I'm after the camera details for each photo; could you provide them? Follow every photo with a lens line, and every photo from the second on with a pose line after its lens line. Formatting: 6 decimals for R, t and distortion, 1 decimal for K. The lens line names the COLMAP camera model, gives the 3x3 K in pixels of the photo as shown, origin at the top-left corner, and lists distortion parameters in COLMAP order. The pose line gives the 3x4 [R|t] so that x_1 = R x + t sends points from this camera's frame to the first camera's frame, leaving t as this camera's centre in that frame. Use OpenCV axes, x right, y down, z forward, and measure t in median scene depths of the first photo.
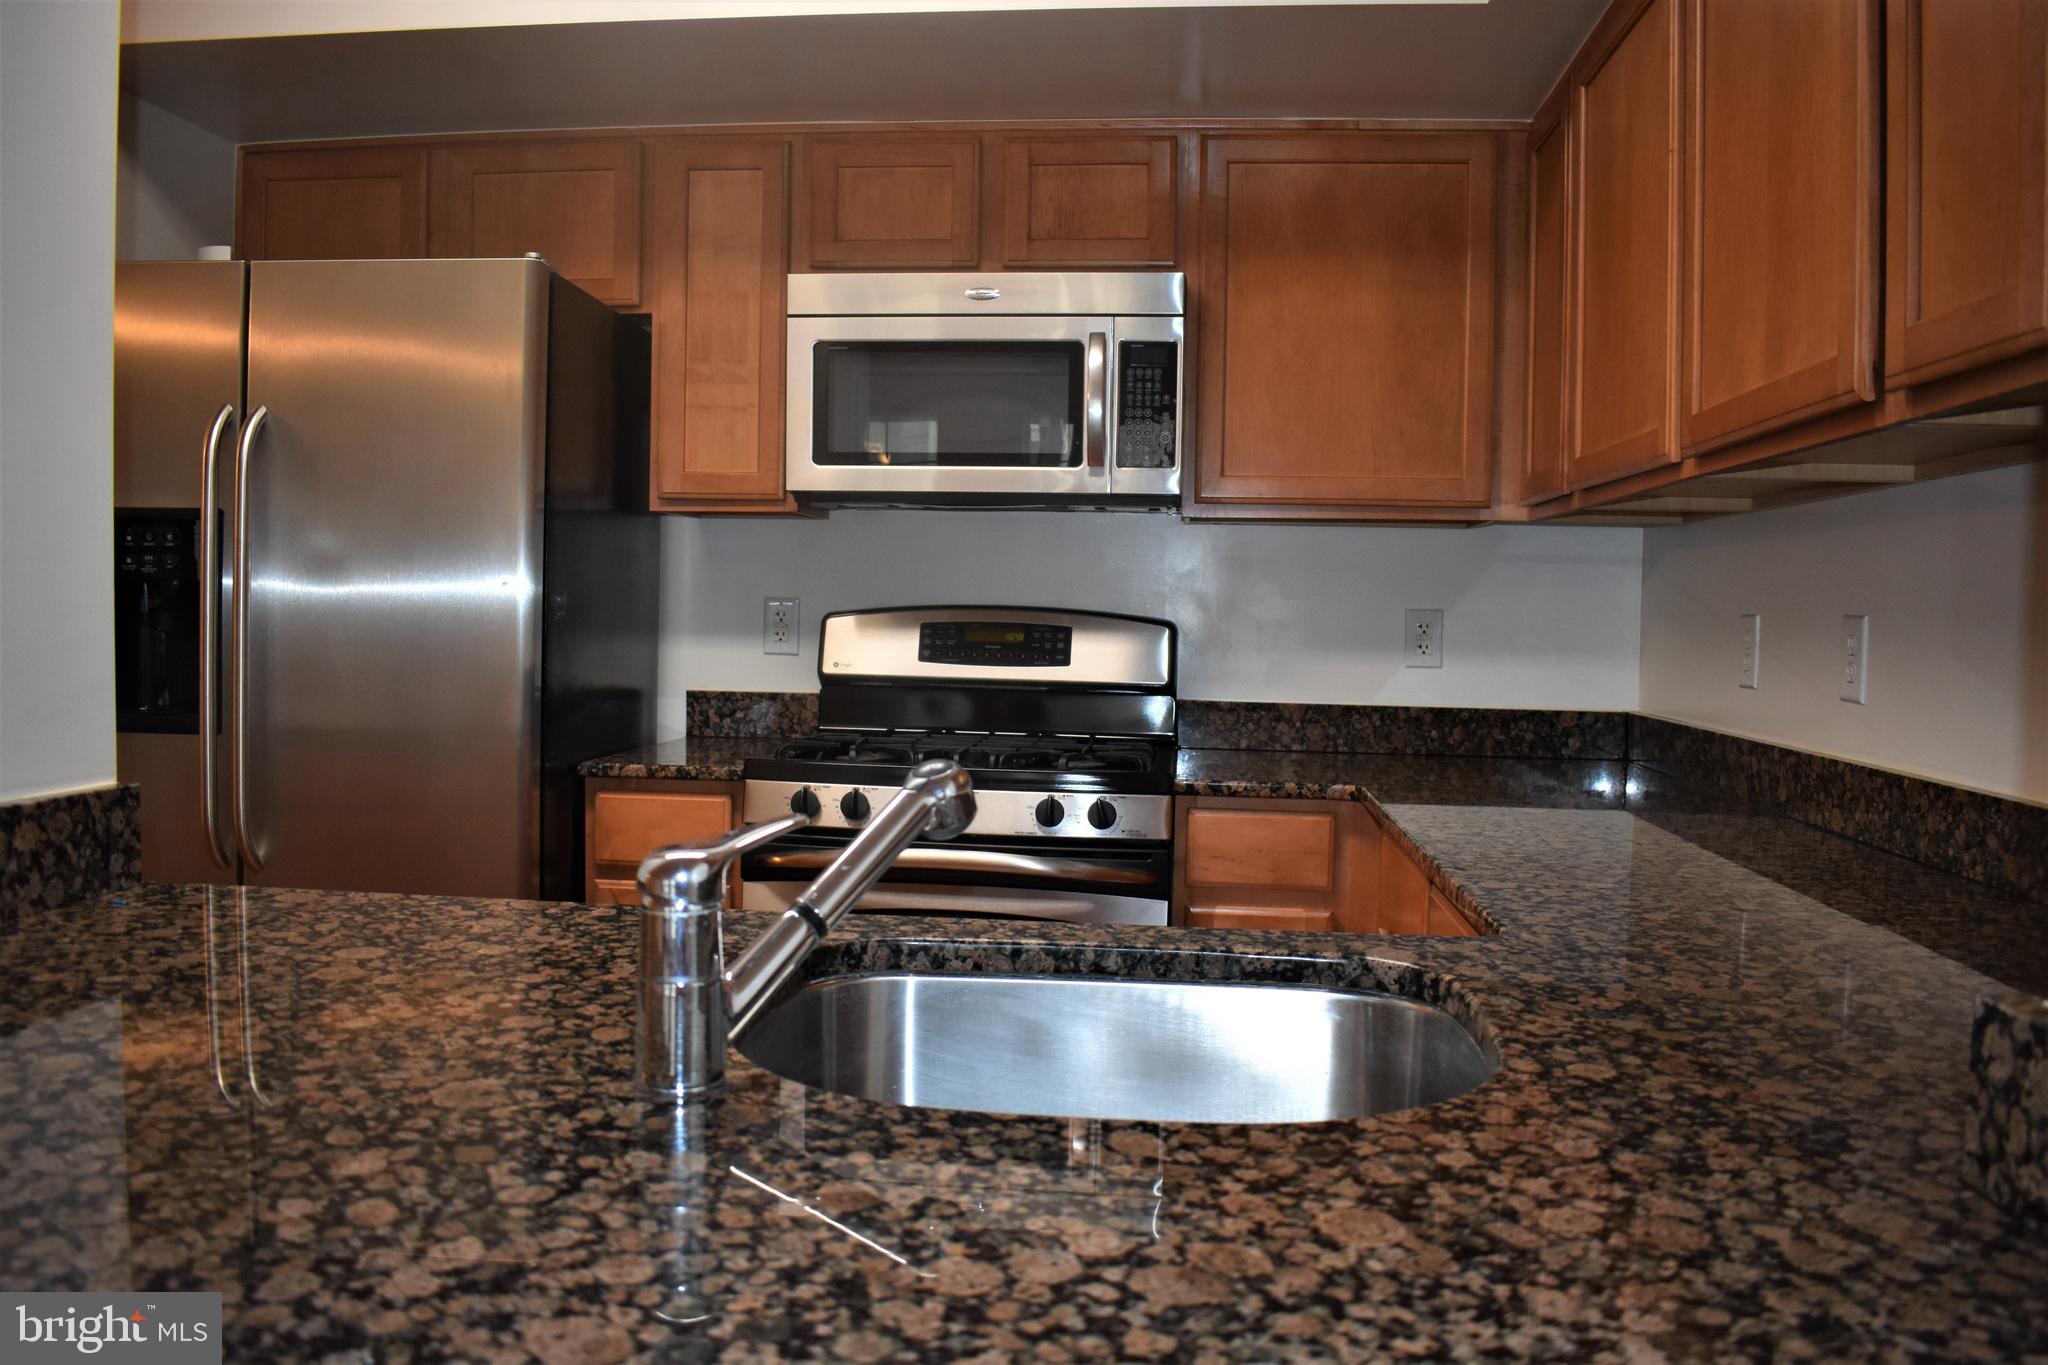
lens RADIAL K [[1599.3, 0, 1035.9], [0, 1599.3, 683.2], [0, 0, 1]] dist [-0.091767, 0.006845]
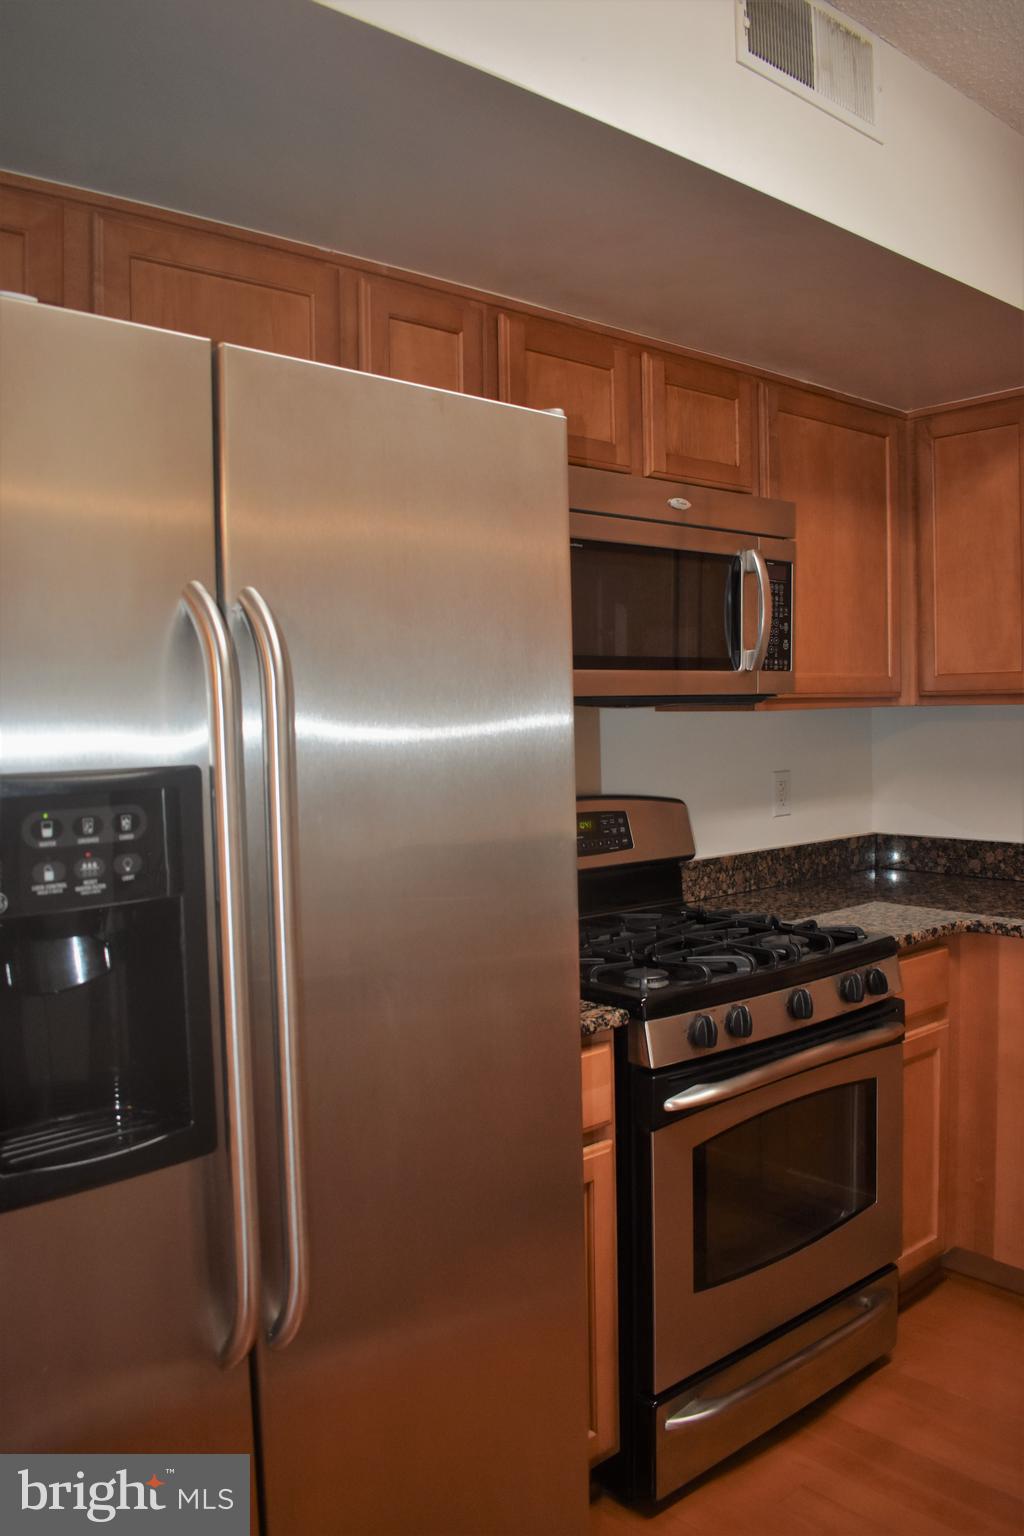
lens RADIAL K [[1199.5, 0, 512.1], [0, 1199.5, 768.5], [0, 0, 1]] dist [-0.091767, 0.006845]
pose [[0.692097, -0.068786, 0.718520, -0.665726], [0.067841, 0.997241, 0.030122, -0.102085], [-0.718609, 0.027898, 0.694854, 0.534452]]
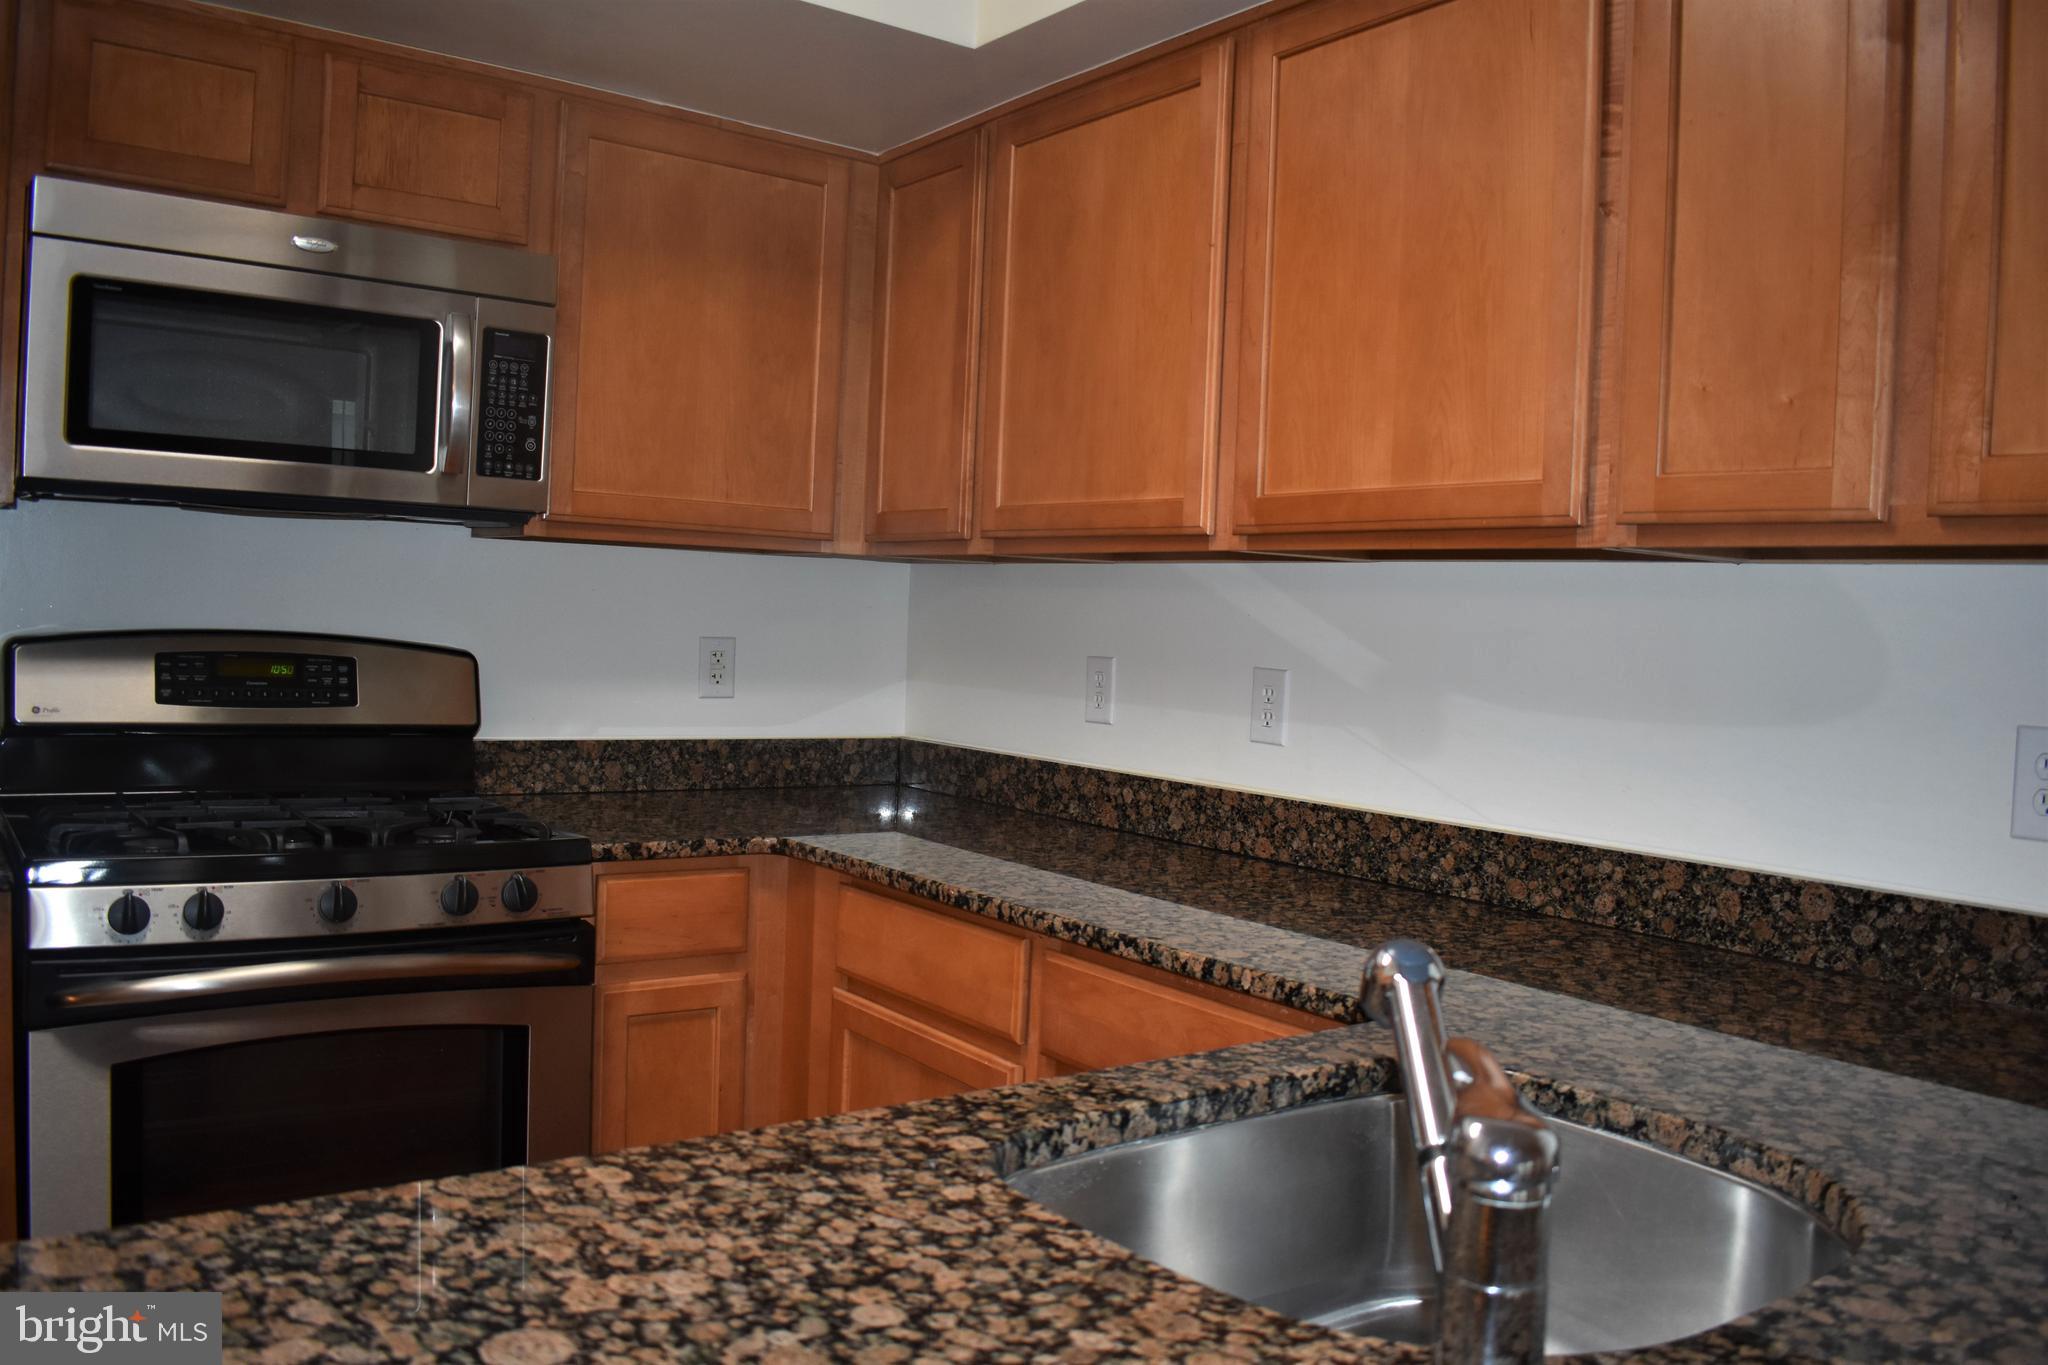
lens RADIAL K [[1599.3, 0, 1031.0], [0, 1599.3, 683.6], [0, 0, 1]] dist [-0.091767, 0.006845]
pose [[0.739769, -0.013679, 0.672722, -0.288835], [0.001781, 0.999830, 0.018371, -0.039446], [-0.672858, -0.012393, 0.739667, 0.181071]]
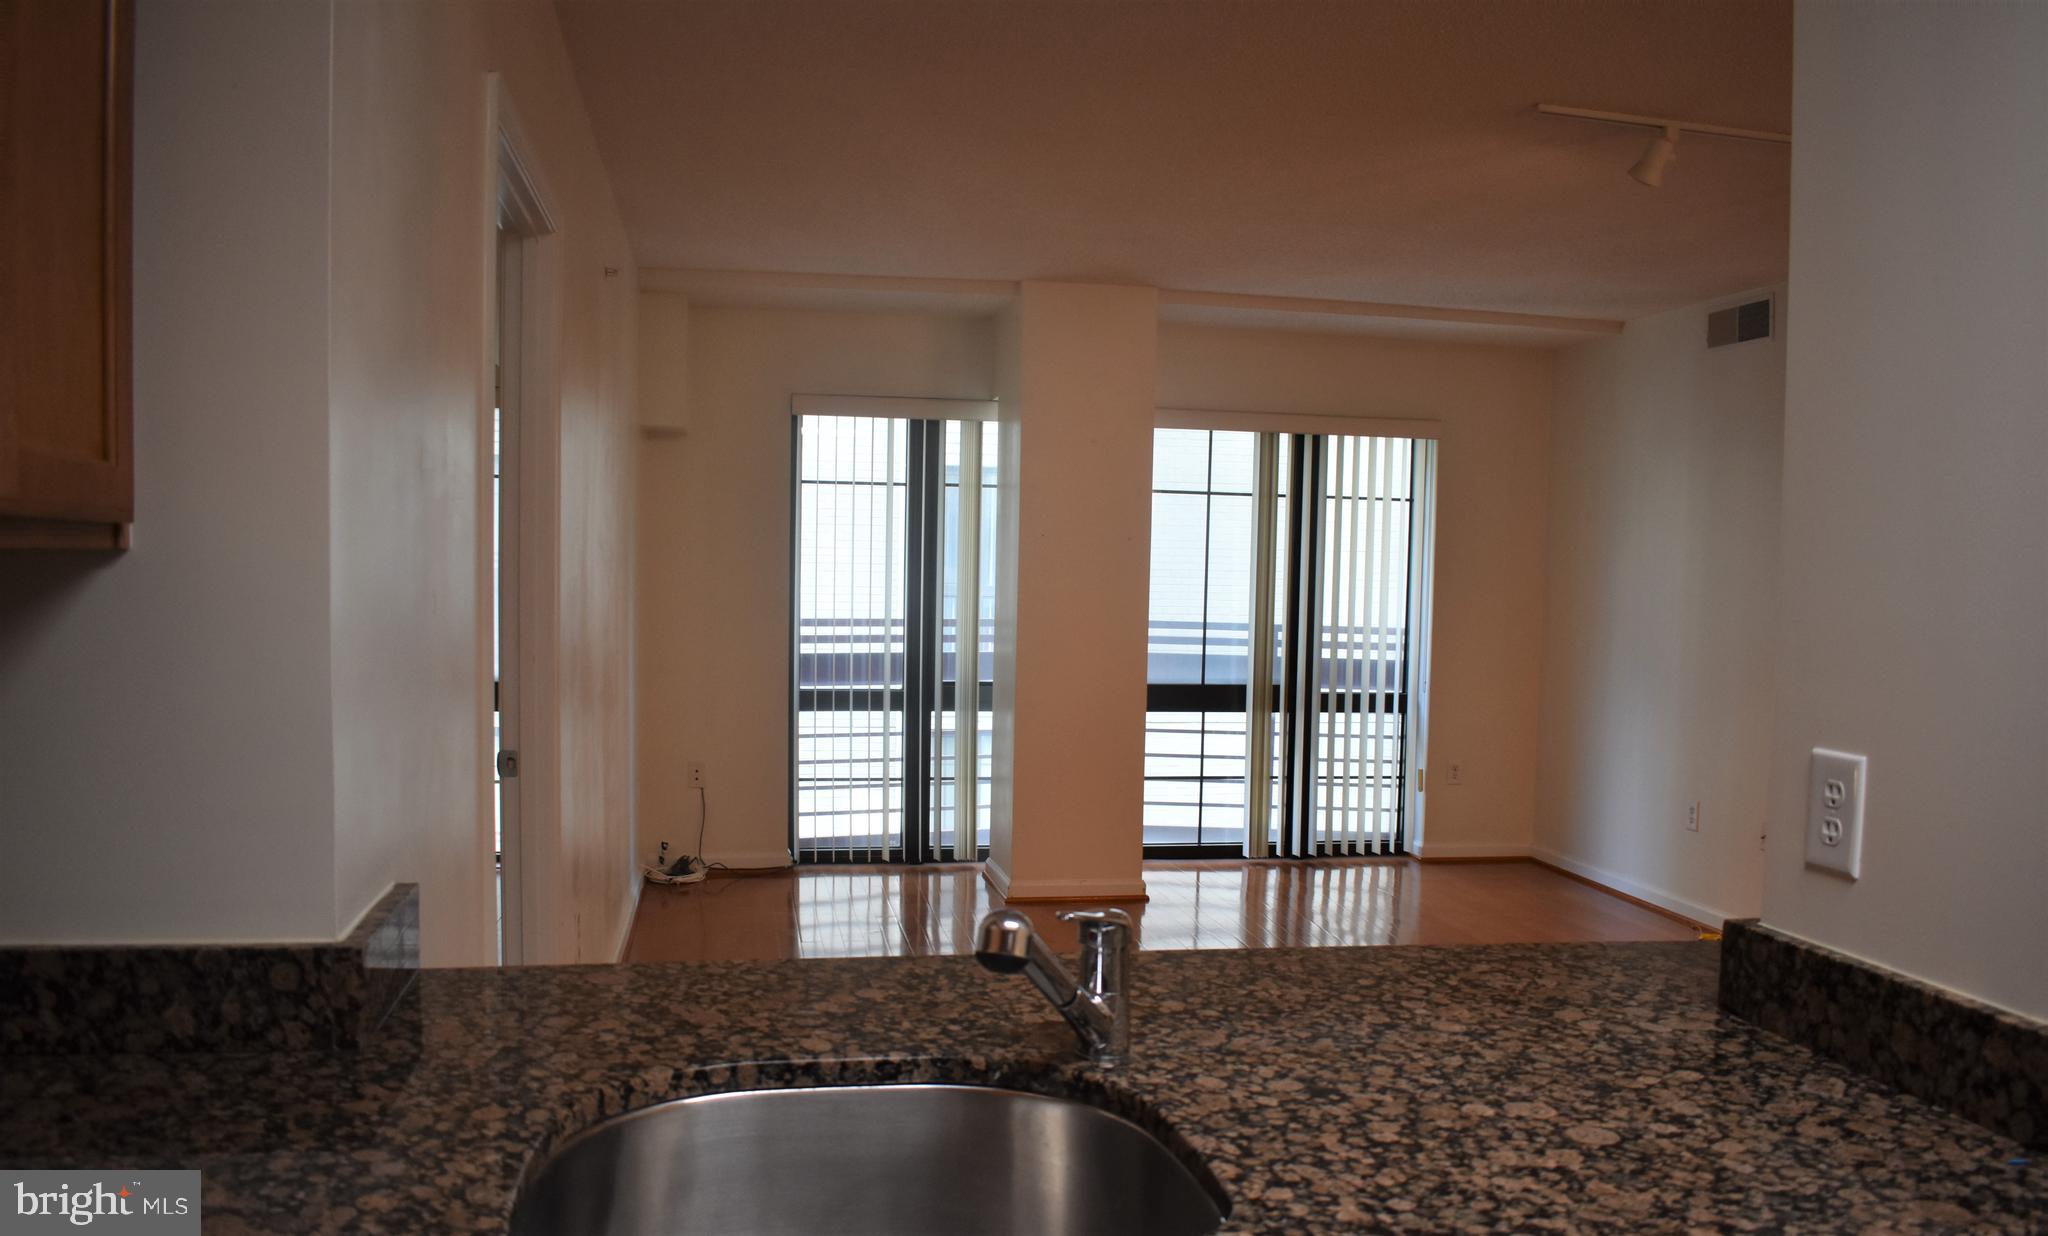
lens RADIAL K [[1593.8, 0, 1029.8], [0, 1593.8, 678.8], [0, 0, 1]] dist [-0.108218, 0.004977]
pose [[-0.962481, -0.017561, -0.270782, 0.092824], [-0.048667, 0.992895, 0.108590, -0.095181], [0.266951, 0.117694, -0.956496, 0.783315]]
